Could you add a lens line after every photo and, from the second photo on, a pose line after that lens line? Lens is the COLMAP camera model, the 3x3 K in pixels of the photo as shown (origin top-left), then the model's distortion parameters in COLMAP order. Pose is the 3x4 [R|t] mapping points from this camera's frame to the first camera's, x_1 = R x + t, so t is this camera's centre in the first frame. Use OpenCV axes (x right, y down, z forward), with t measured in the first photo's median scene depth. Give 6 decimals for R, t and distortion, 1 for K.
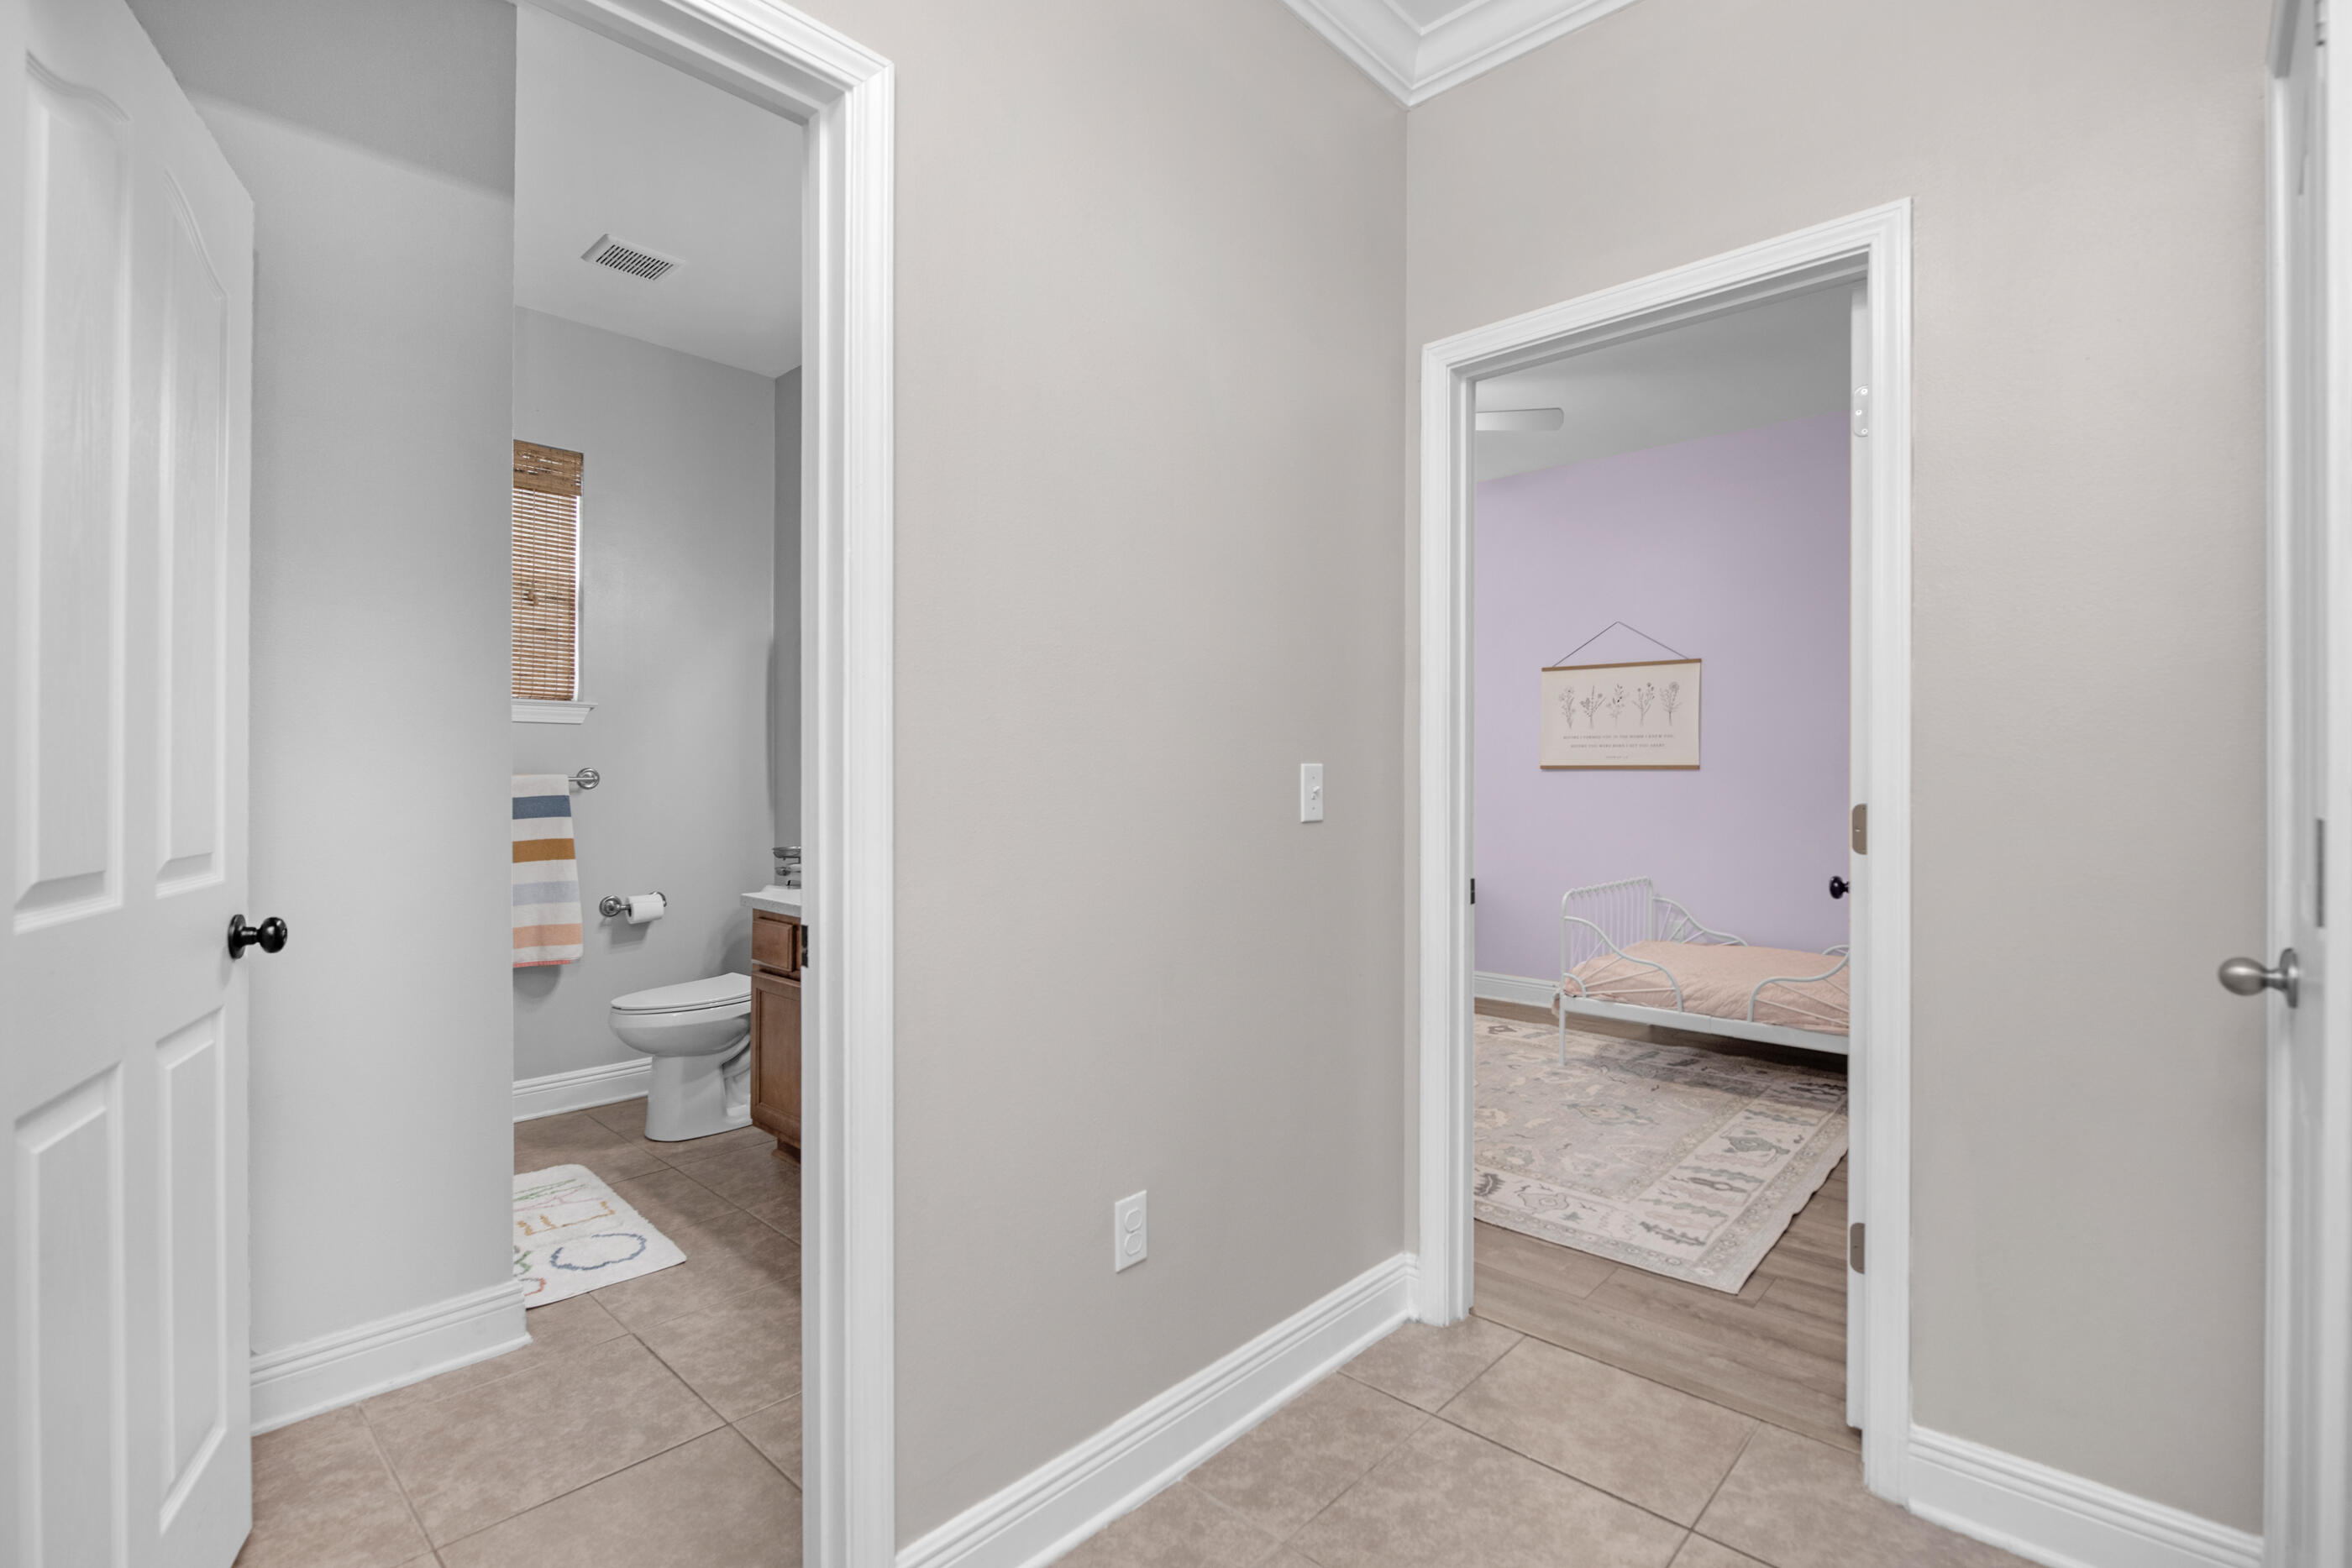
lens RADIAL K [[1079.1, 0, 1175.9], [0, 1079.1, 778.5], [0, 0, 1]] dist [-0.000121, 0.000012]
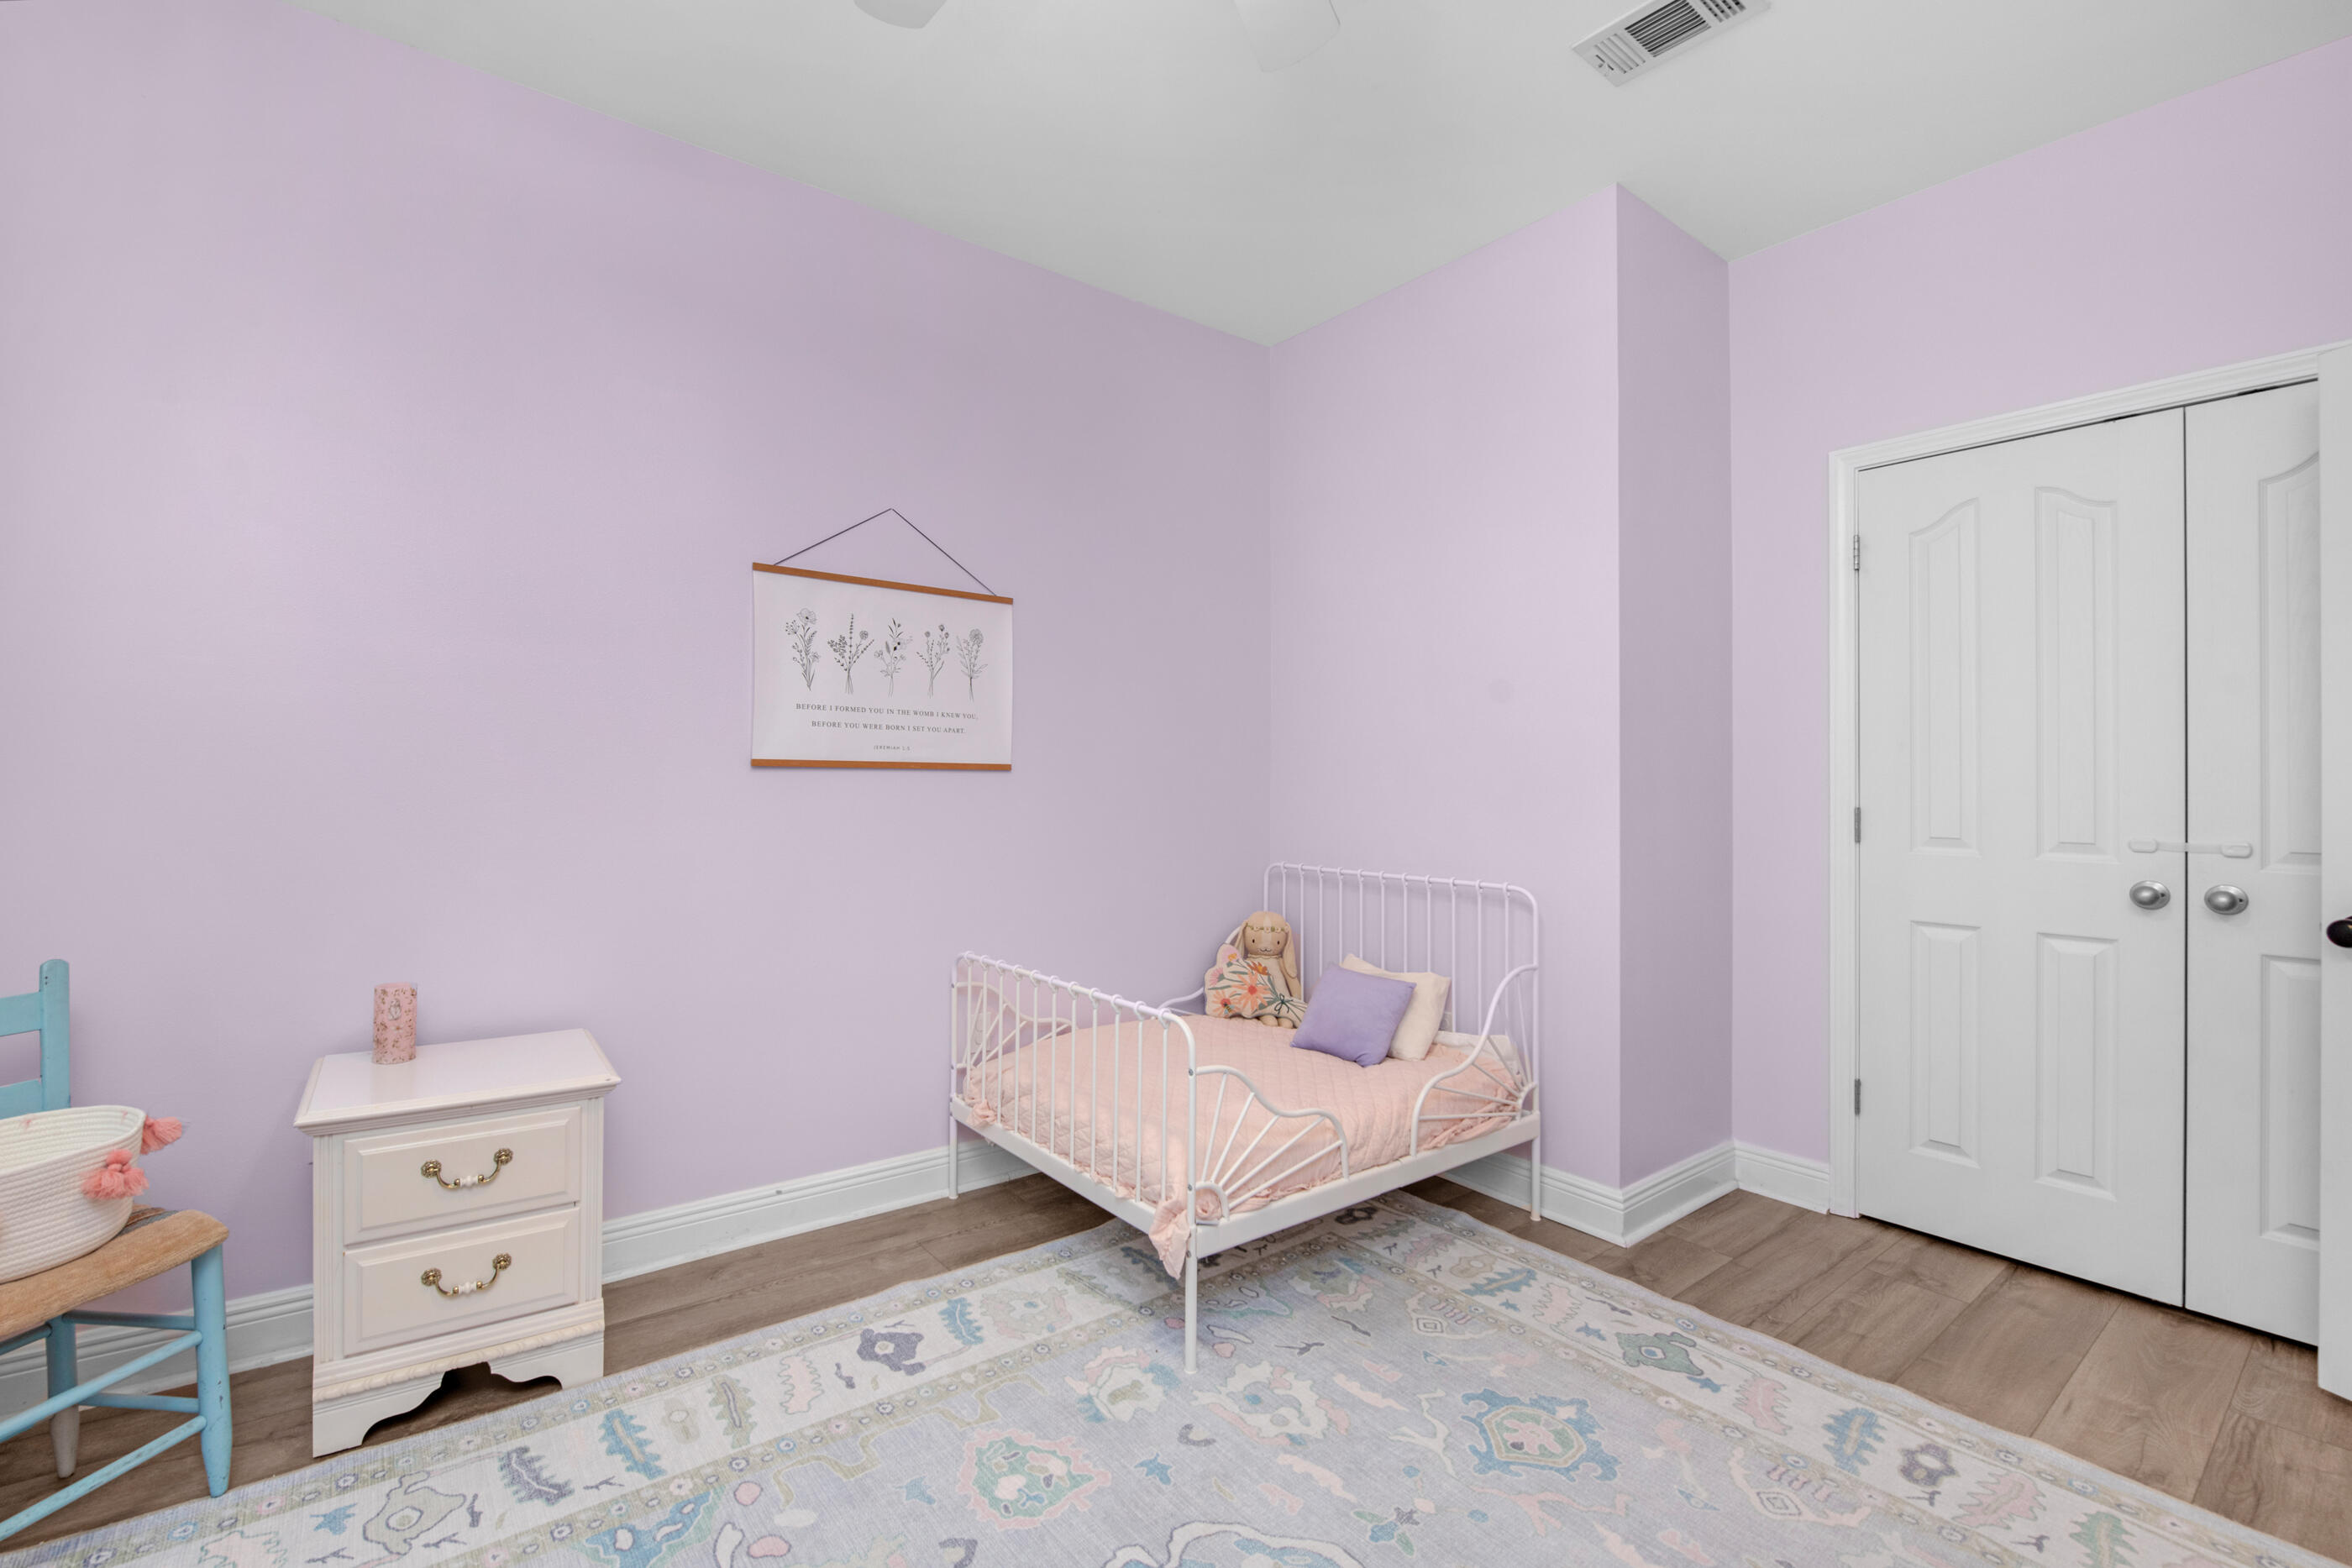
lens RADIAL K [[1002.3, 0, 1176.4], [0, 1002.3, 771.2], [0, 0, 1]] dist [-0.004128, -0.000837]
pose [[0.202644, 0.012870, 0.979168, -0.093422], [-0.000714, 0.999915, -0.012995, -0.000810], [-0.979252, 0.001934, 0.202636, 0.934913]]
